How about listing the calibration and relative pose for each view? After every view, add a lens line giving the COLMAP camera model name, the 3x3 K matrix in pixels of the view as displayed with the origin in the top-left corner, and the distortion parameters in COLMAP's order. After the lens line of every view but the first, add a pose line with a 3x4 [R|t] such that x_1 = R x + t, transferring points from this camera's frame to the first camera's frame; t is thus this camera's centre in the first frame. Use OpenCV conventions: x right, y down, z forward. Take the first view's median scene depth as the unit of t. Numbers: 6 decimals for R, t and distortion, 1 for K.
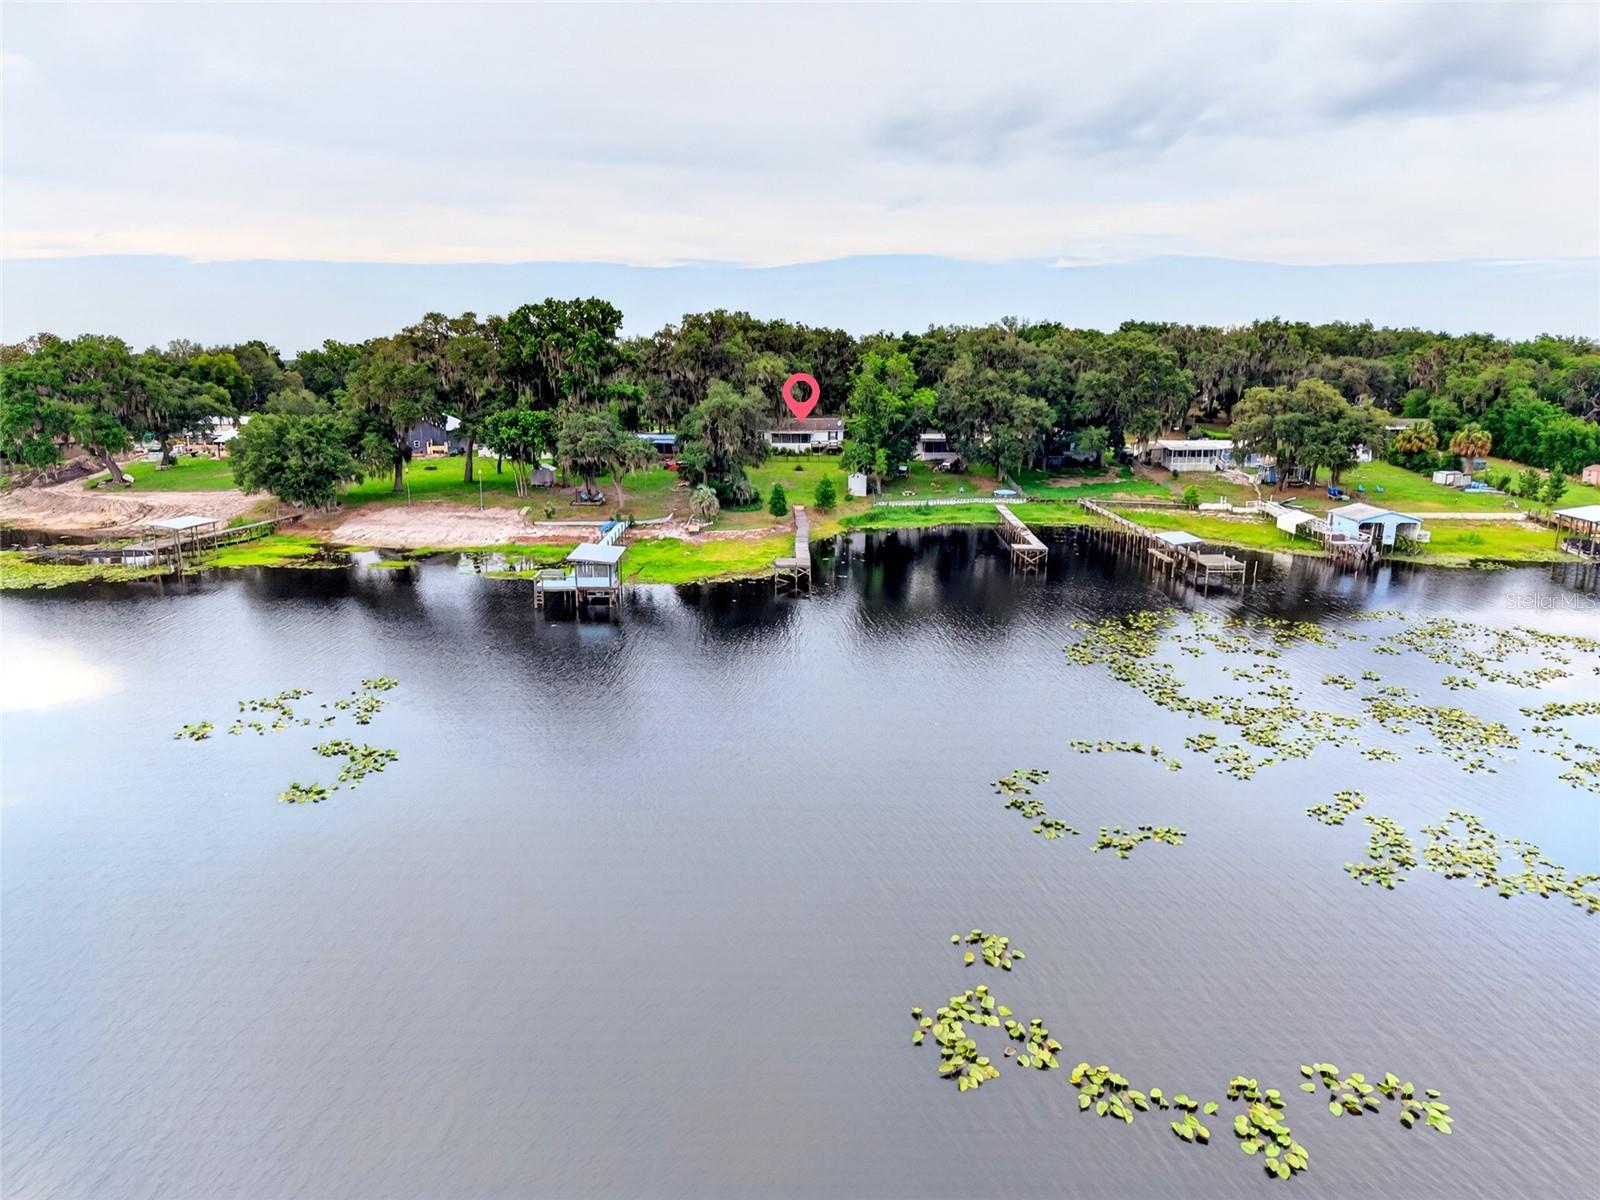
lens RADIAL K [[1053.6, 0, 800.0], [0, 1053.6, 600.0], [0, 0, 1]] dist [0.120226, -0.127401]
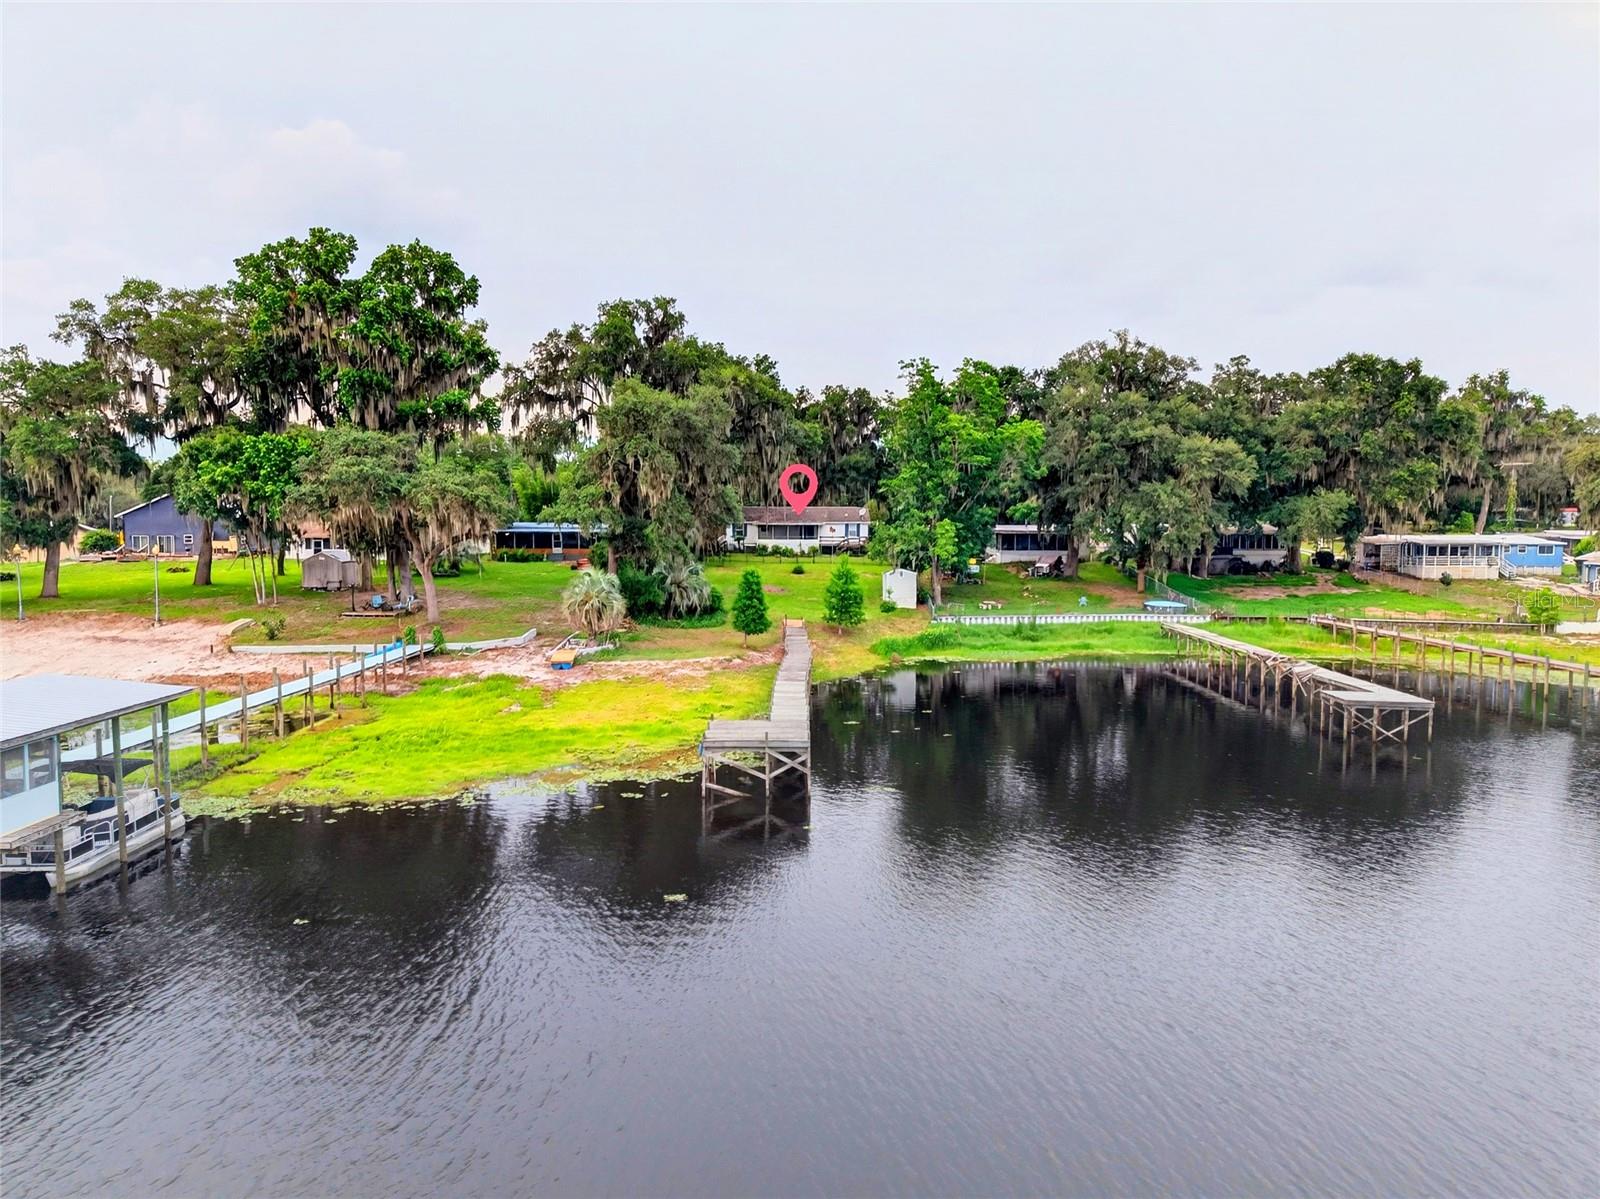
lens RADIAL K [[1049.2, 0, 800.0], [0, 1049.2, 599.5], [0, 0, 1]] dist [0.156784, -0.202047]
pose [[0.999944, 0.002518, -0.010326, 0.007383], [-0.004057, 0.988382, -0.151937, -0.019318], [0.009823, 0.151970, 0.988336, 0.473606]]
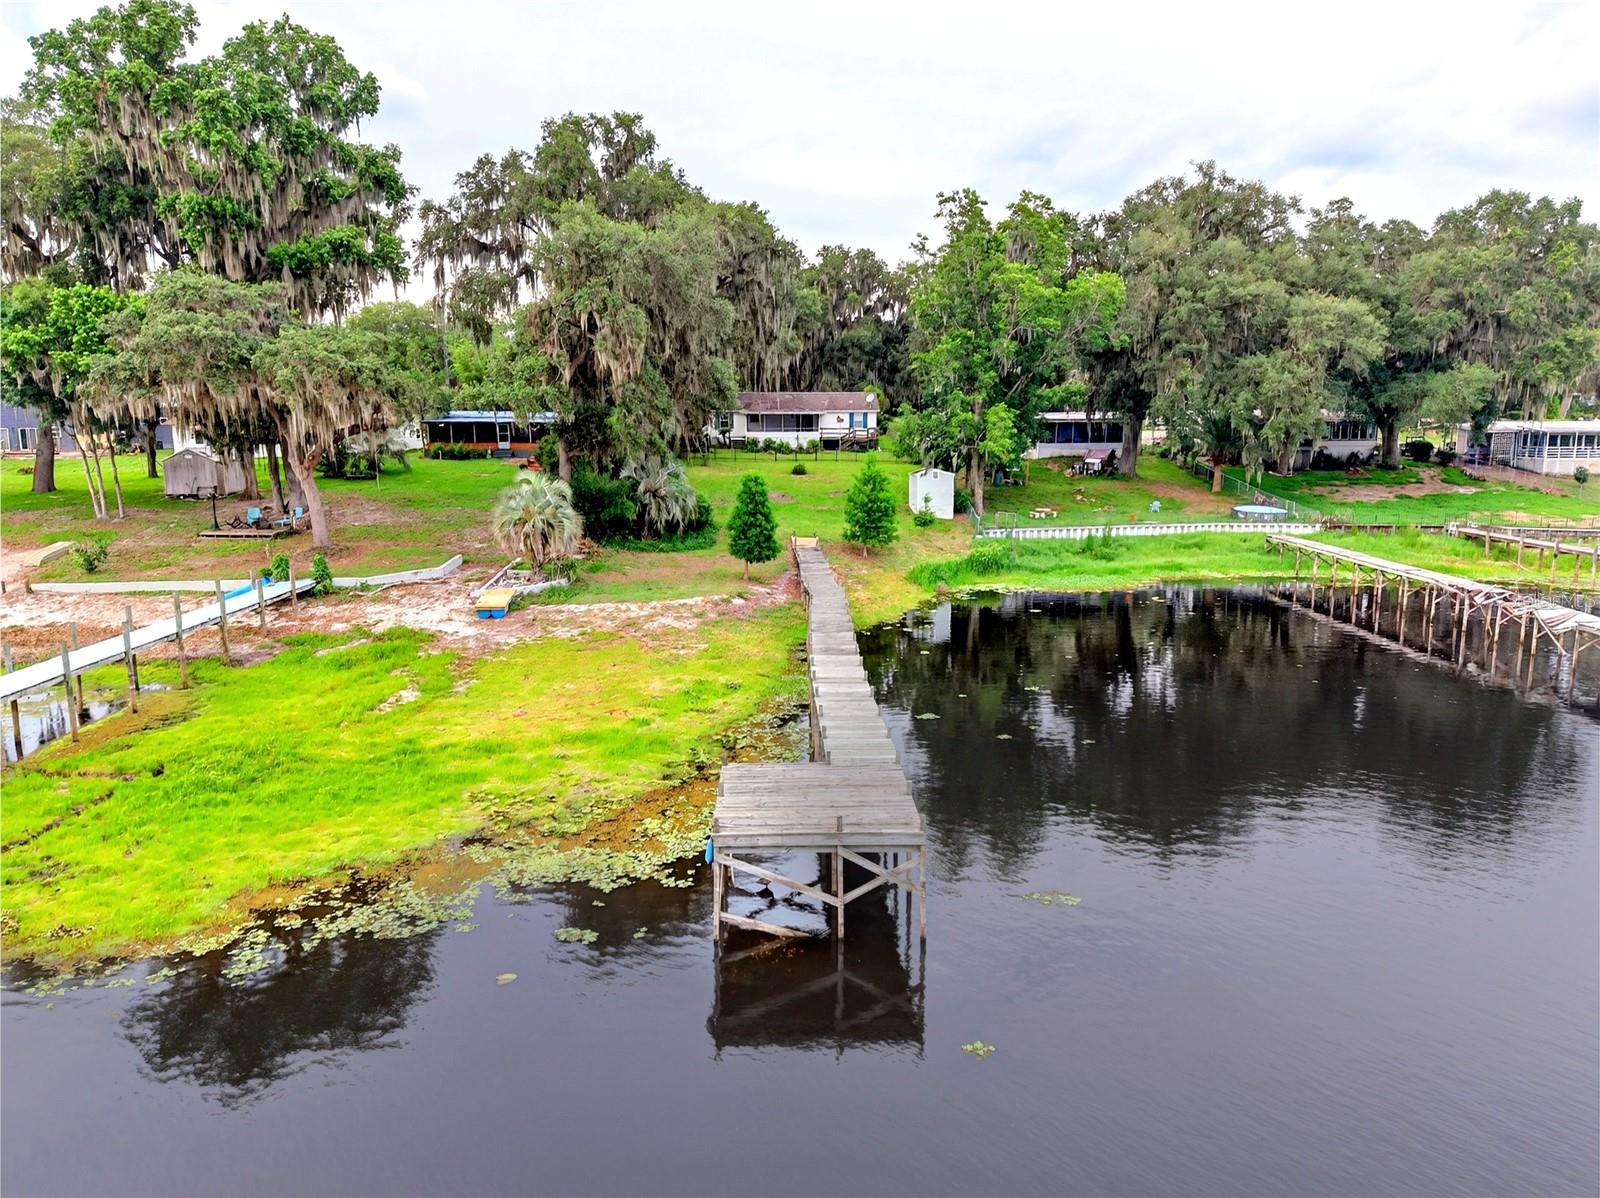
lens RADIAL K [[1053.6, 0, 800.0], [0, 1053.6, 599.0], [0, 0, 1]] dist [0.120226, -0.127401]
pose [[0.999914, -0.003765, 0.012596, -0.008299], [0.004414, 0.998641, -0.051931, -0.044156], [-0.012384, 0.051983, 0.998571, 0.589167]]
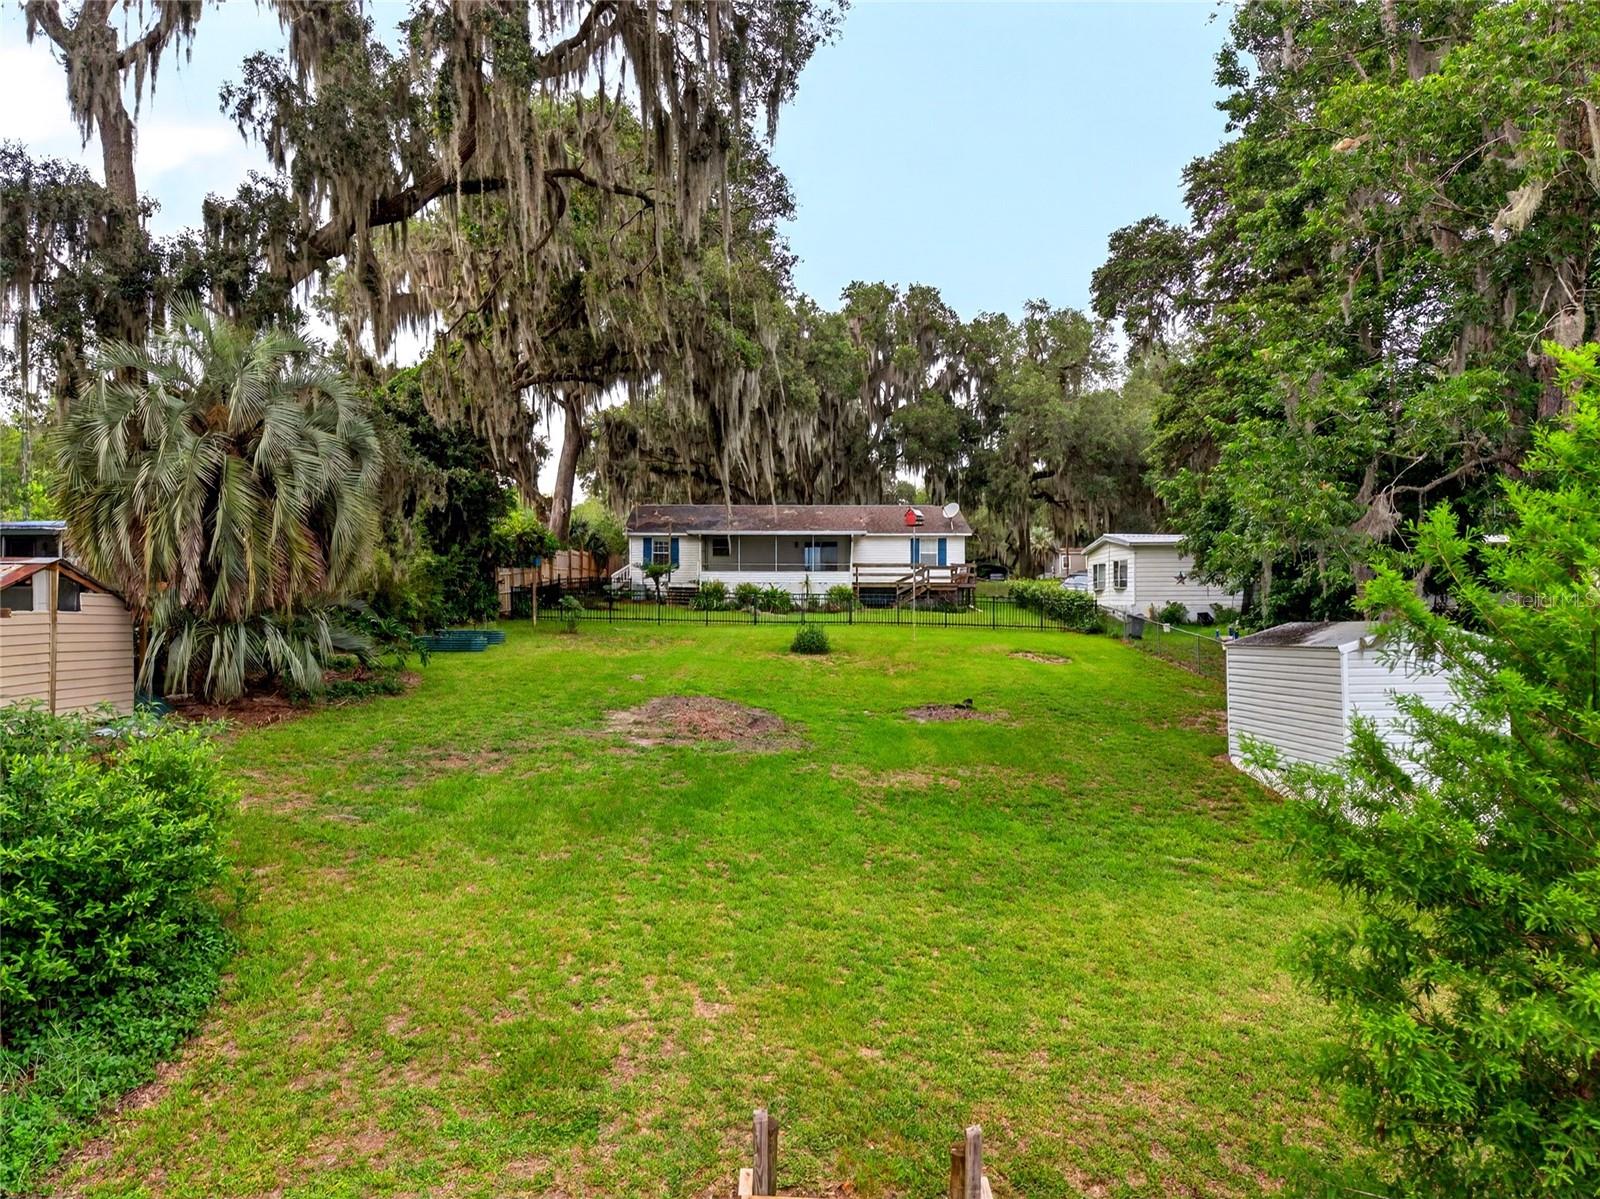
lens RADIAL K [[1053.6, 0, 800.0], [0, 1053.6, 599.5], [0, 0, 1]] dist [0.120226, -0.127401]
pose [[0.999994, -0.000973, 0.003180, -0.004143], [0.001691, 0.972112, -0.234512, -0.102764], [-0.002863, 0.234516, 0.972108, 0.952163]]
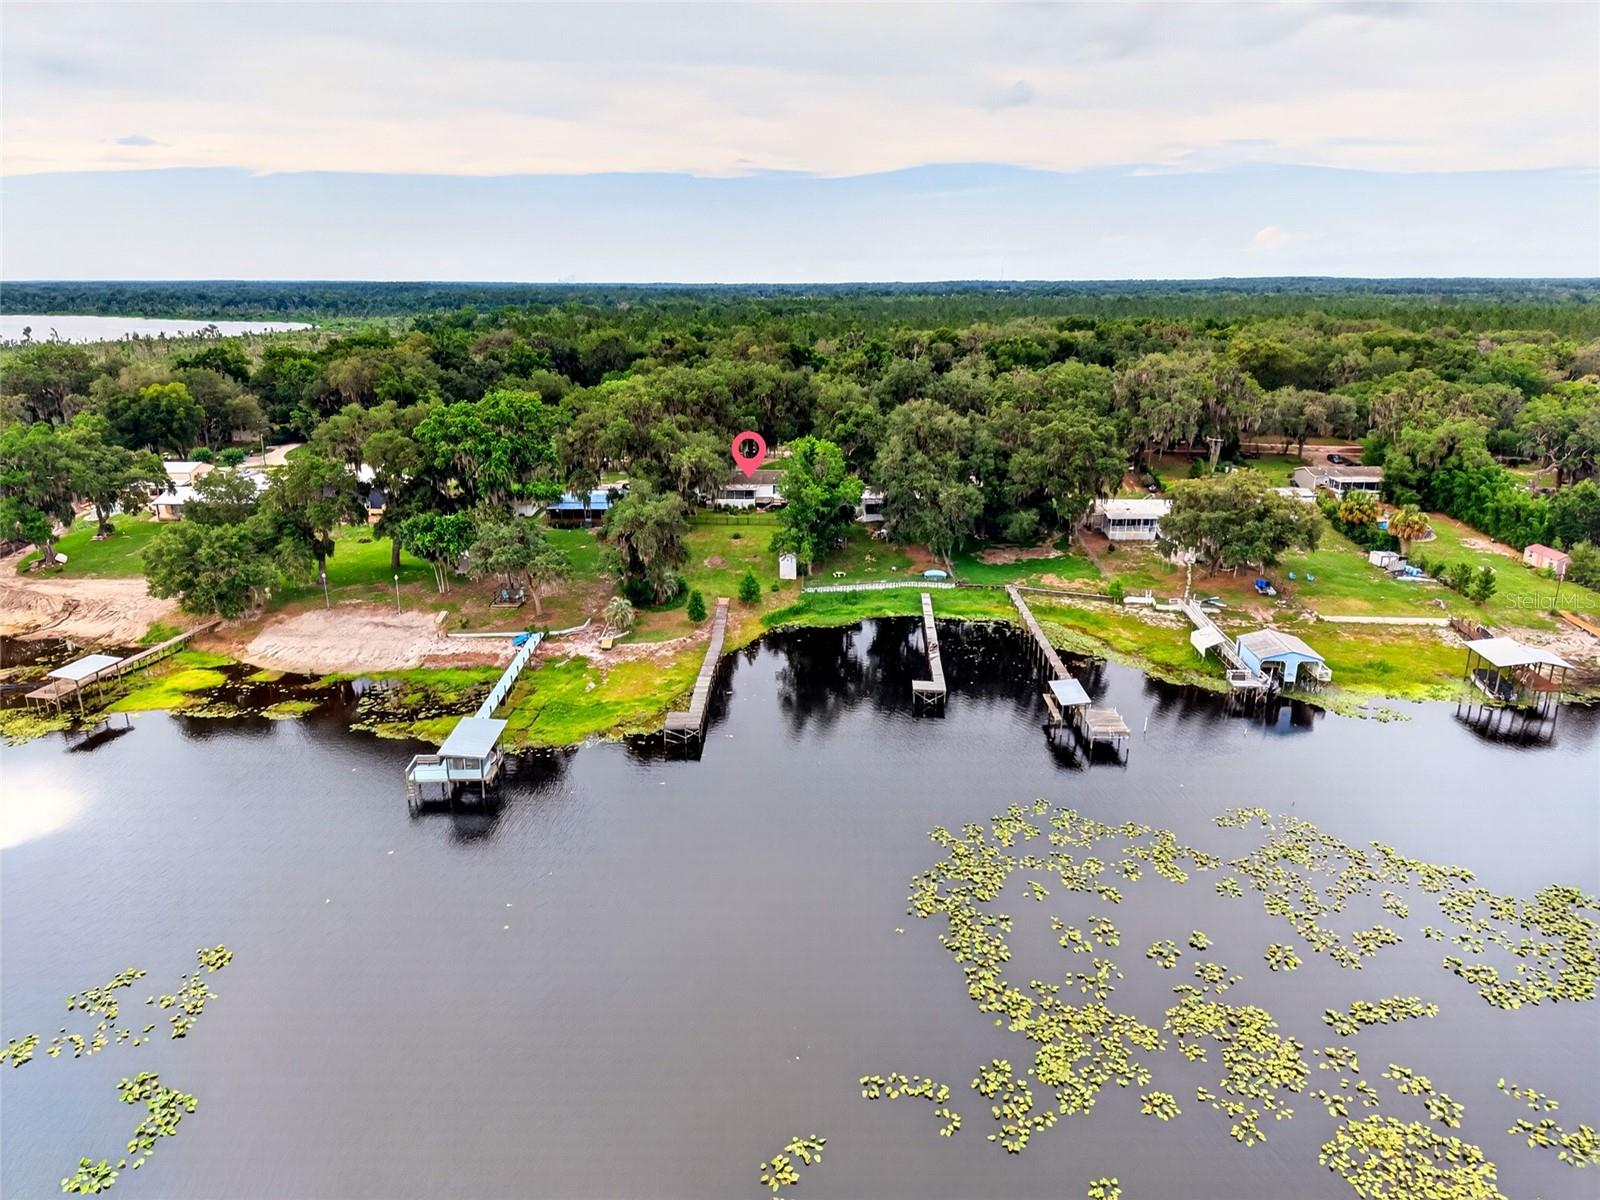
lens RADIAL K [[1053.6, 0, 800.0], [0, 1053.6, 600.0], [0, 0, 1]] dist [0.120226, -0.127401]
pose [[0.999909, 0.001377, -0.013408, 0.084701], [-0.000371, 0.997204, 0.074732, -0.162378], [0.013473, -0.074721, 0.997113, 0.005692]]
